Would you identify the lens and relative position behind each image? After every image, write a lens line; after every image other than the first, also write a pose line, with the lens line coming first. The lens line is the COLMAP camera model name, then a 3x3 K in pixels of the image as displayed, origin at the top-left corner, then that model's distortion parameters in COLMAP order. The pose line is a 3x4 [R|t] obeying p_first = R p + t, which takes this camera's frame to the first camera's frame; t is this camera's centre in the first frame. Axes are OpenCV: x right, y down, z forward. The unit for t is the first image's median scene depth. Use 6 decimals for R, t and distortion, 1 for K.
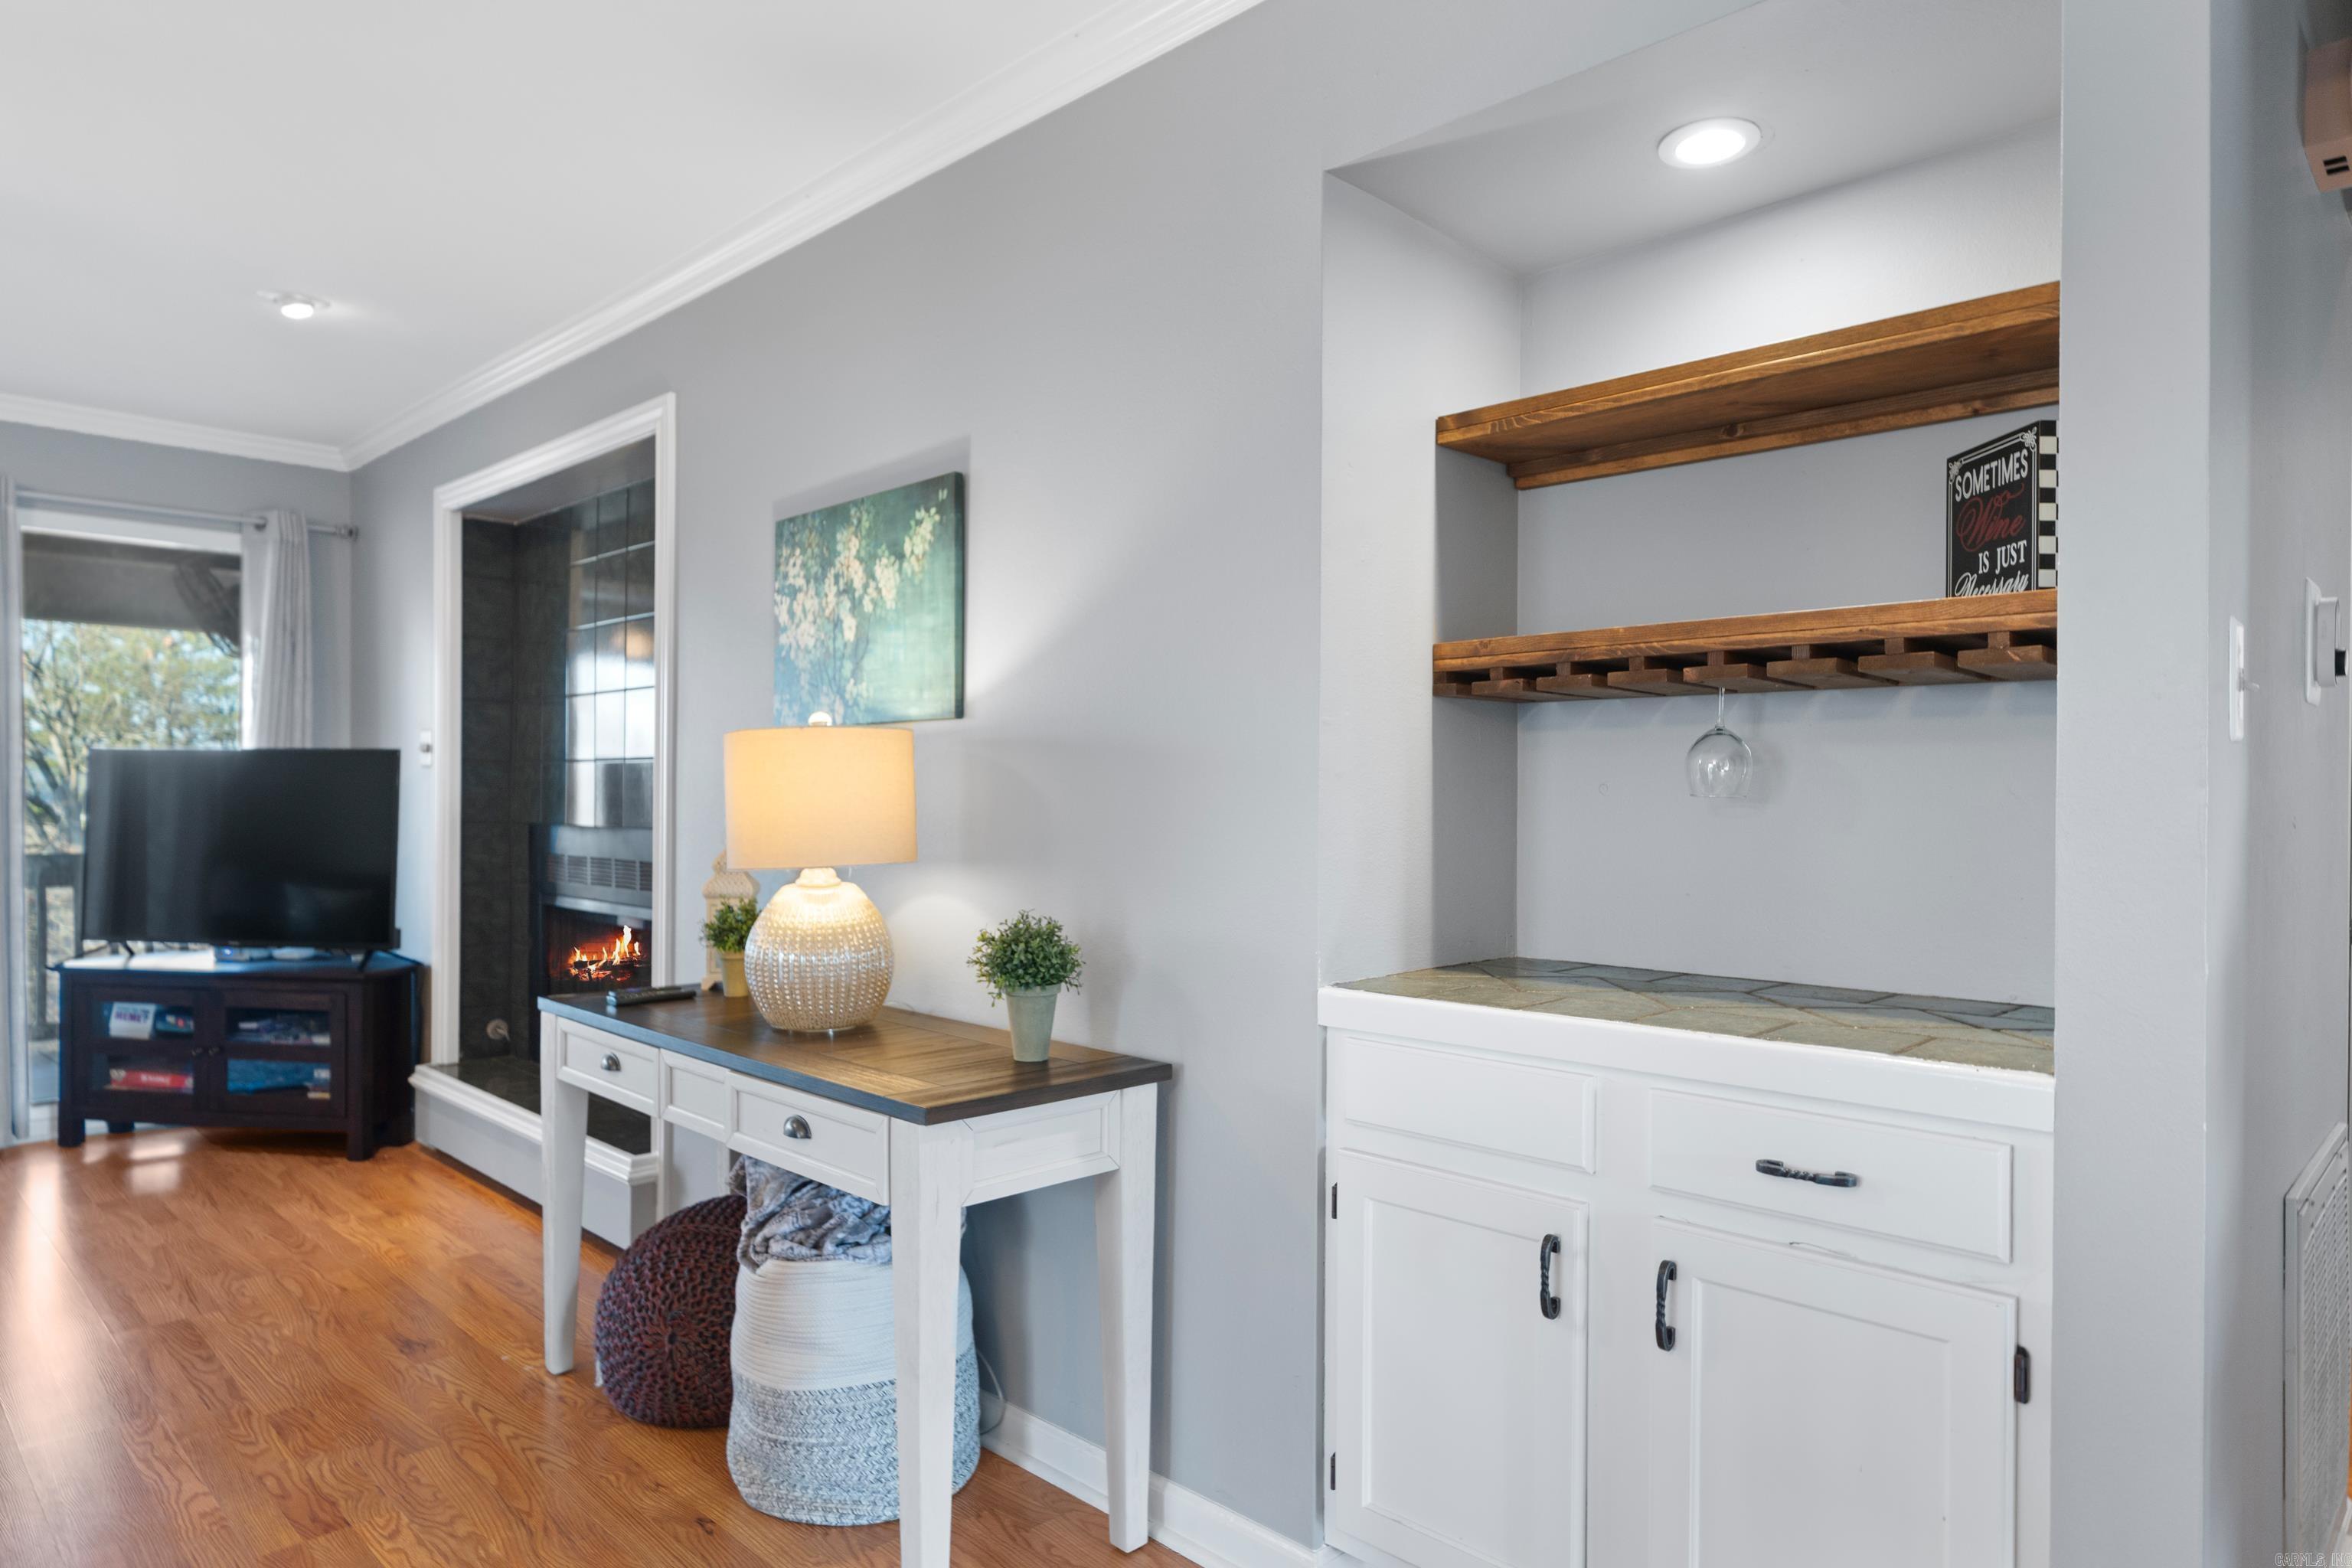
lens RADIAL K [[1390.5, 0, 1177.4], [0, 1390.5, 803.9], [0, 0, 1]] dist [0.020549, -0.003121]
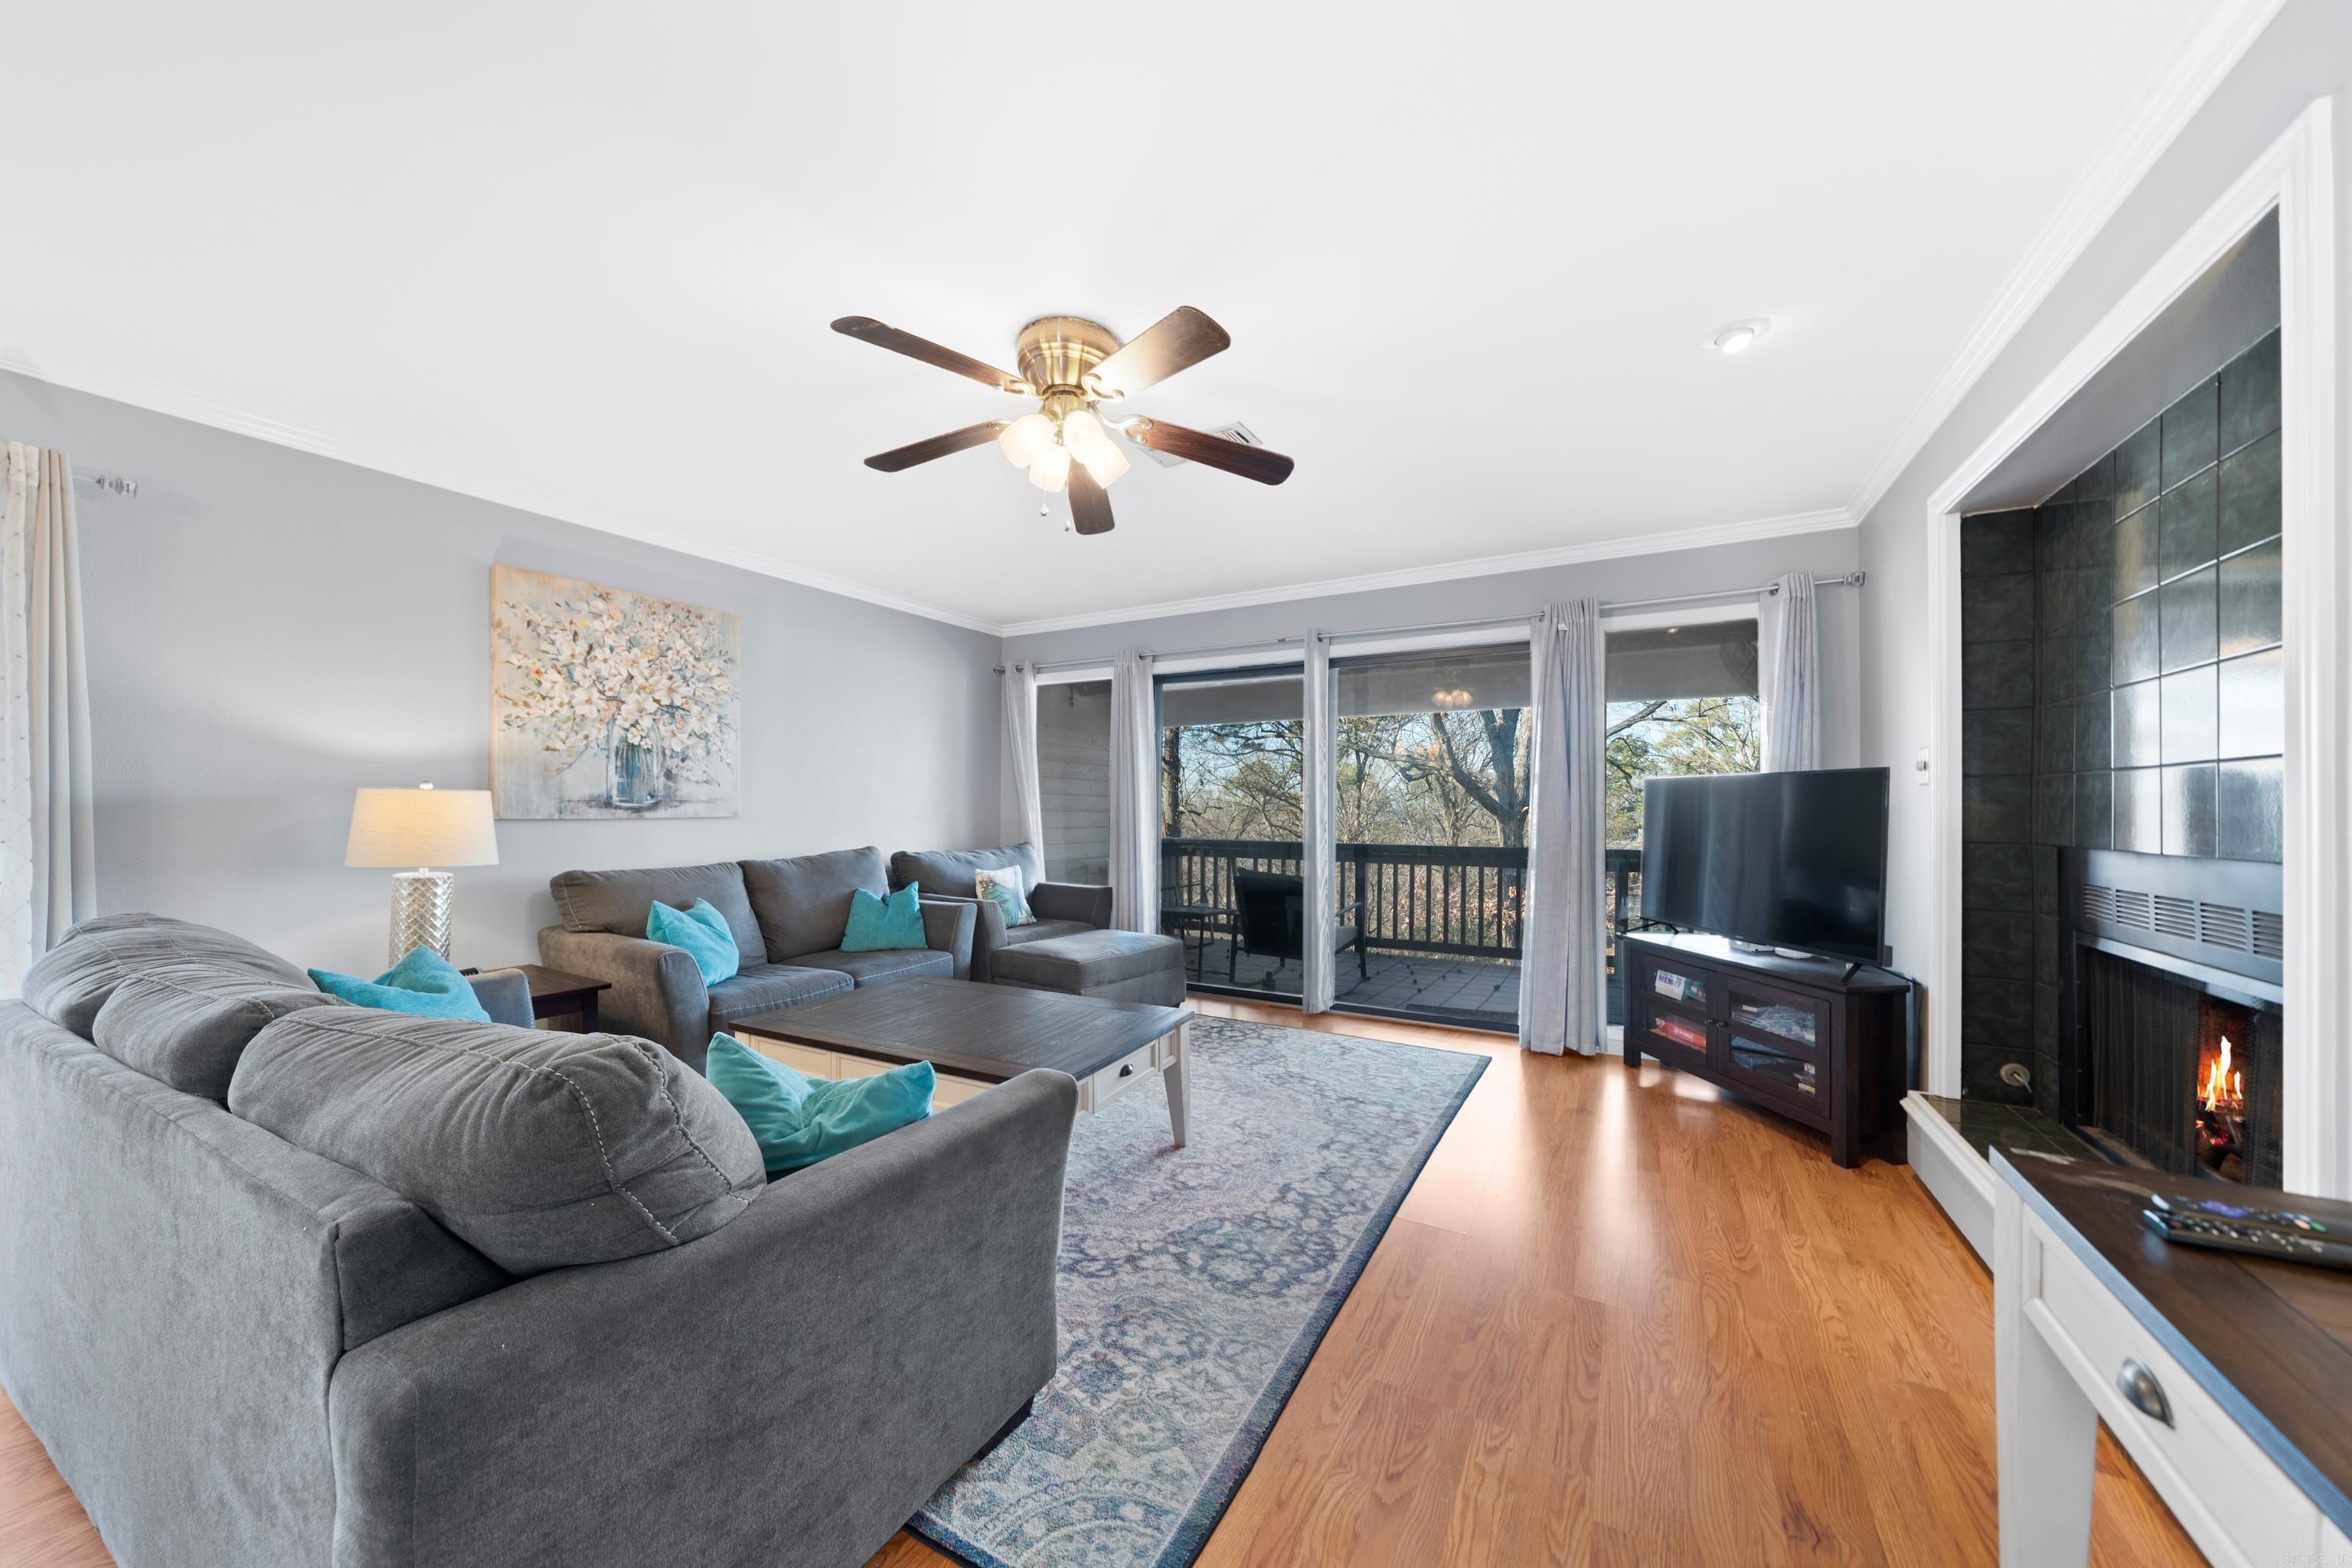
lens RADIAL K [[814.2, 0, 1166.5], [0, 814.2, 802.4], [0, 0, 1]] dist [-0.007771, 0.000556]
pose [[0.261128, -0.014065, -0.965202, -0.171914], [-0.007433, 0.999835, -0.016581, -0.000493], [0.965276, 0.011504, 0.260980, 0.457899]]
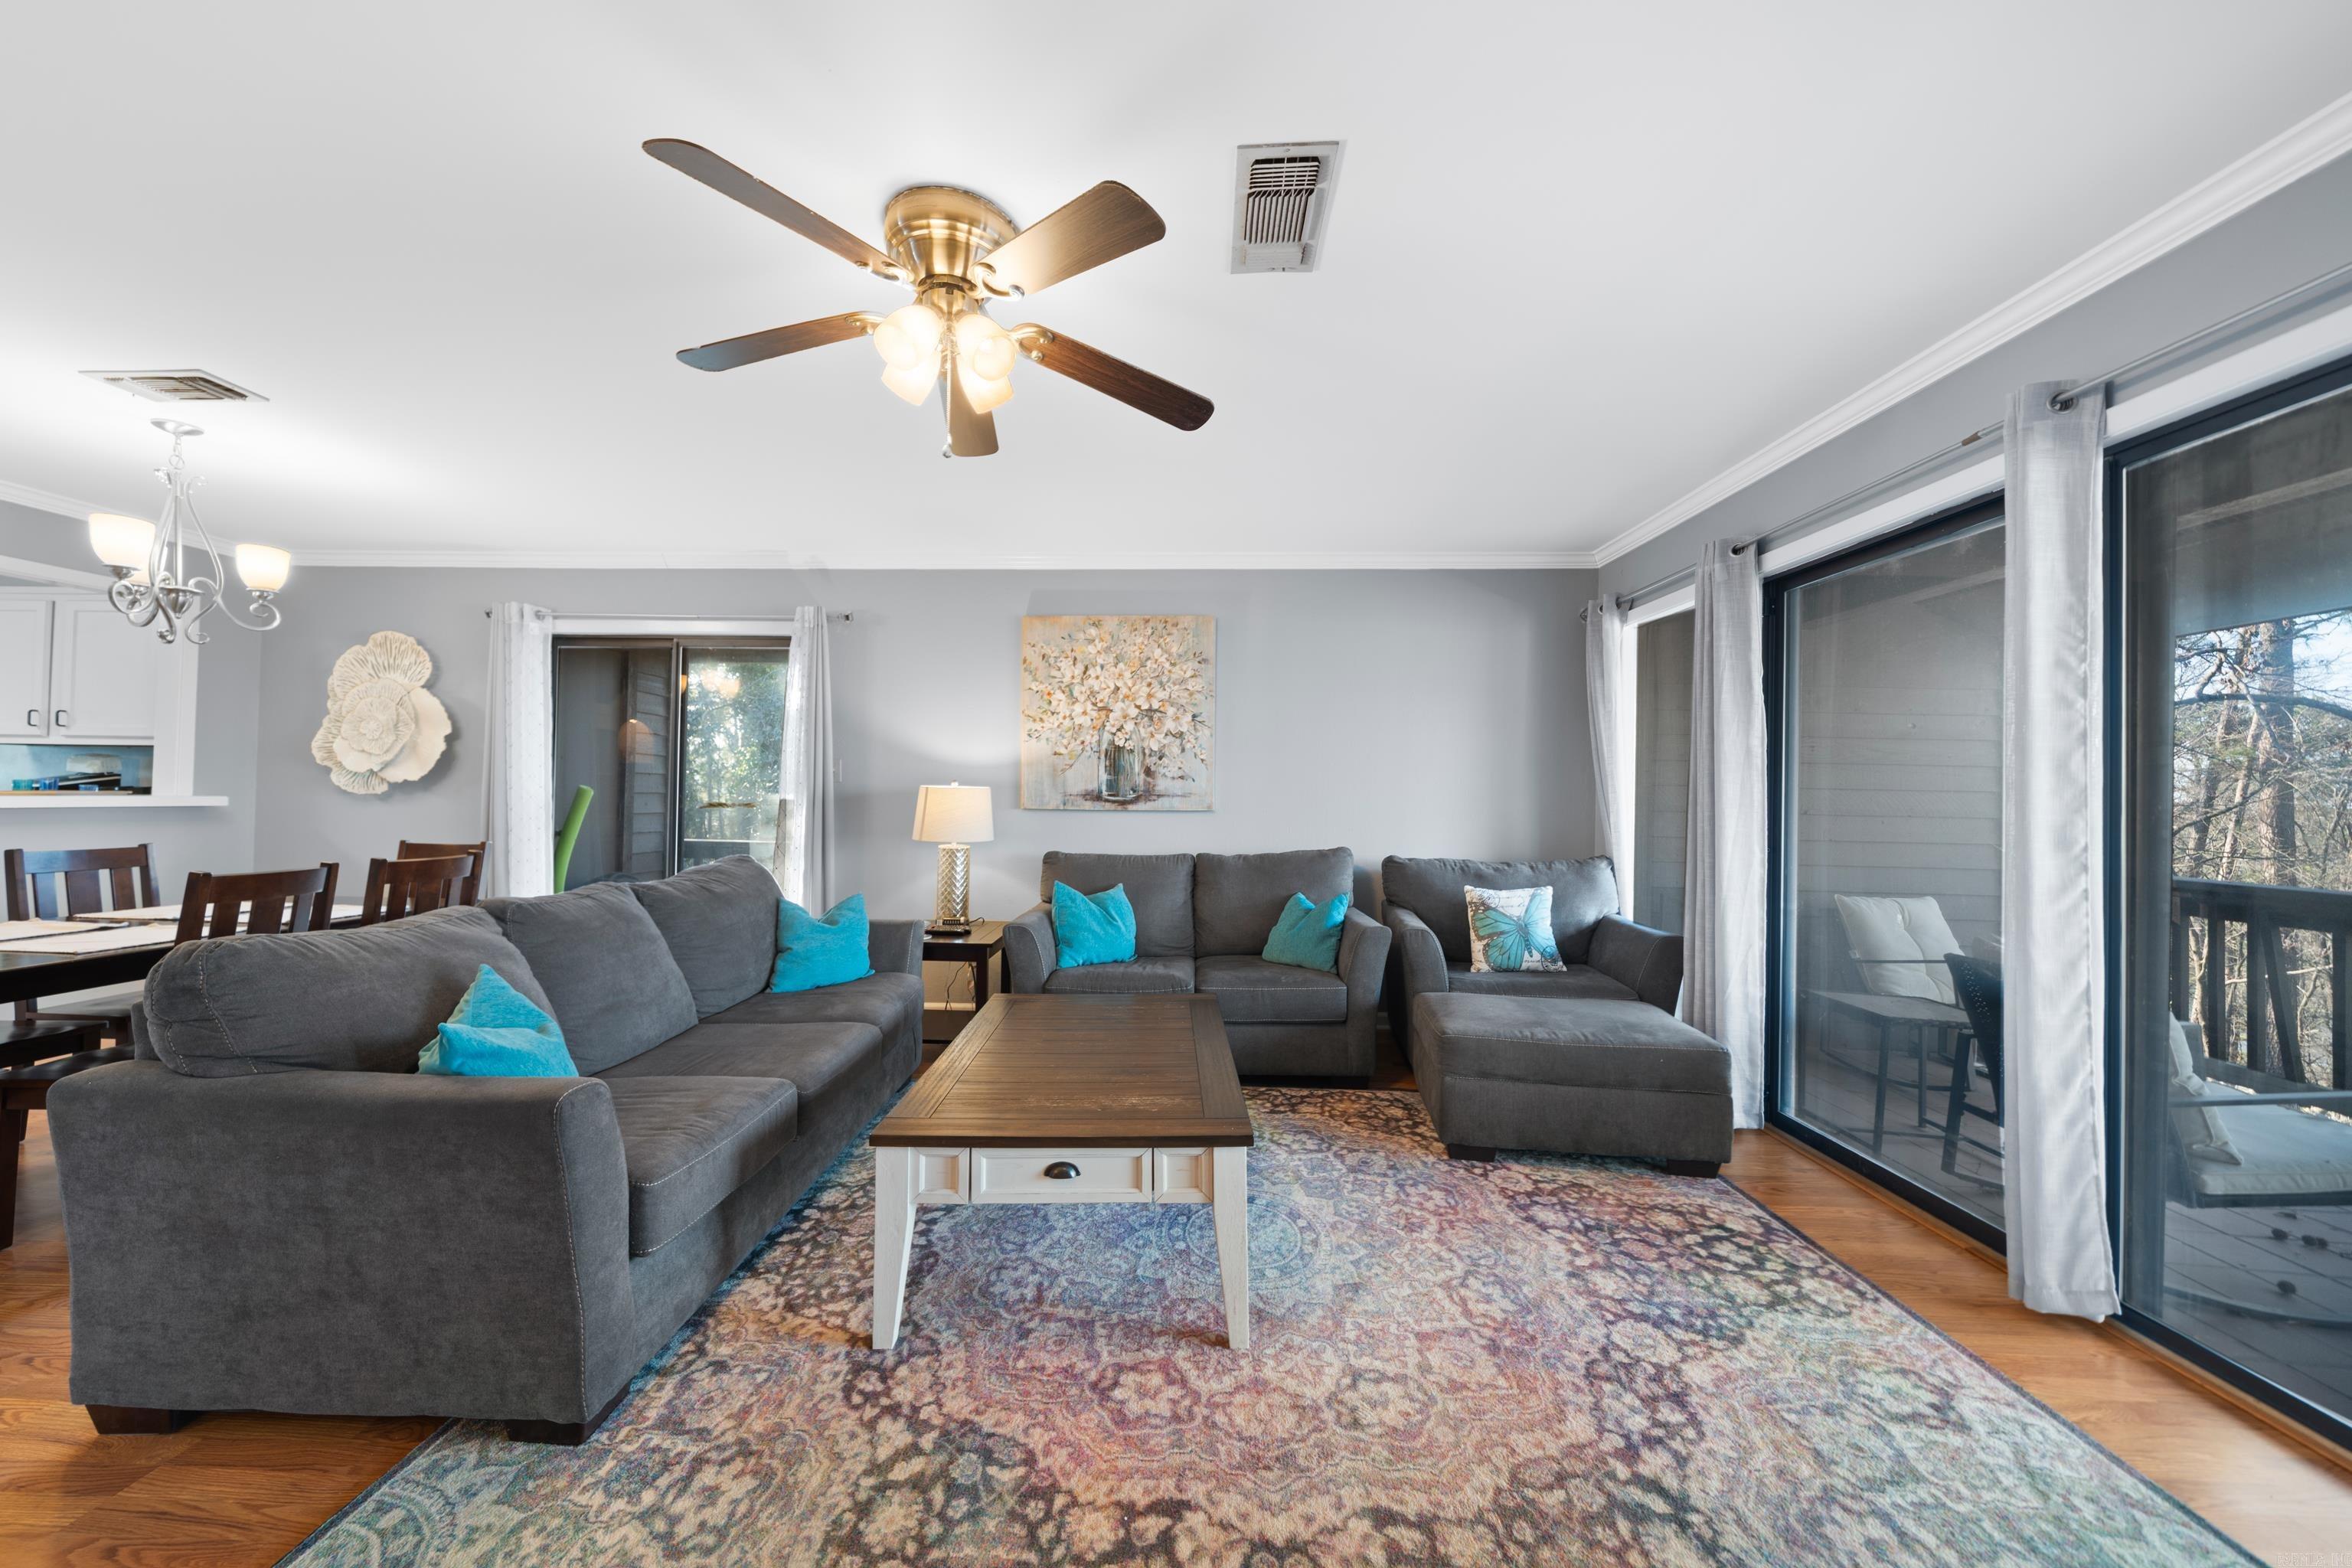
lens RADIAL K [[835.2, 0, 1138.1], [0, 835.2, 791.5], [0, 0, 1]] dist [-0.003821, -0.000285]
pose [[-0.736919, -0.021368, -0.675643, -0.533835], [-0.022841, 0.999717, -0.006704, -0.011855], [0.675595, 0.010492, -0.737198, 1.001913]]
